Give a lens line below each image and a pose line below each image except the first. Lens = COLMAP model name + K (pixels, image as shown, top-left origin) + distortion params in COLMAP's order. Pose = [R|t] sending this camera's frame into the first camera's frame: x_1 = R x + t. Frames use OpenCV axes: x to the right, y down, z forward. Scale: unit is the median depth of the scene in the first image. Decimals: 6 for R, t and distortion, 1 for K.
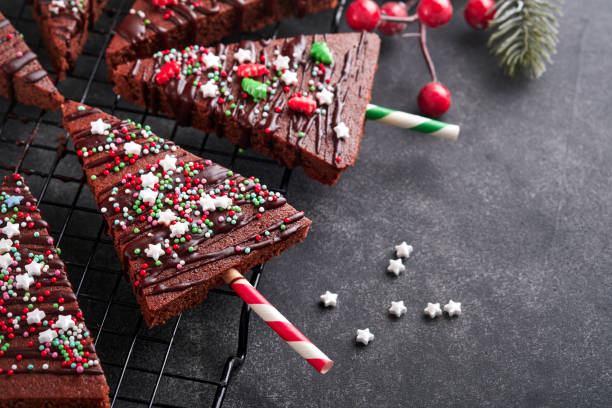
lens RADIAL K [[1801.4, 0, 306.0], [0, 1801.4, 204.0], [0, 0, 1]] dist [0.071593, -0.269528]
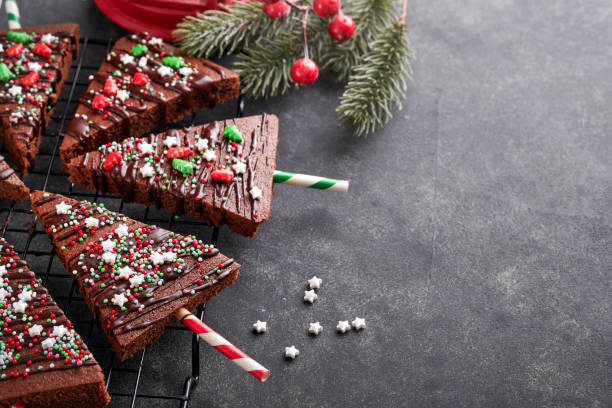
lens RADIAL K [[1801.4, 0, 306.0], [0, 1801.4, 204.0], [0, 0, 1]] dist [0.071593, -0.269528]
pose [[0.992737, -0.099014, 0.068332, -0.031771], [0.103048, 0.992968, -0.058270, 0.043327], [-0.062082, 0.064888, 0.995960, -0.247062]]
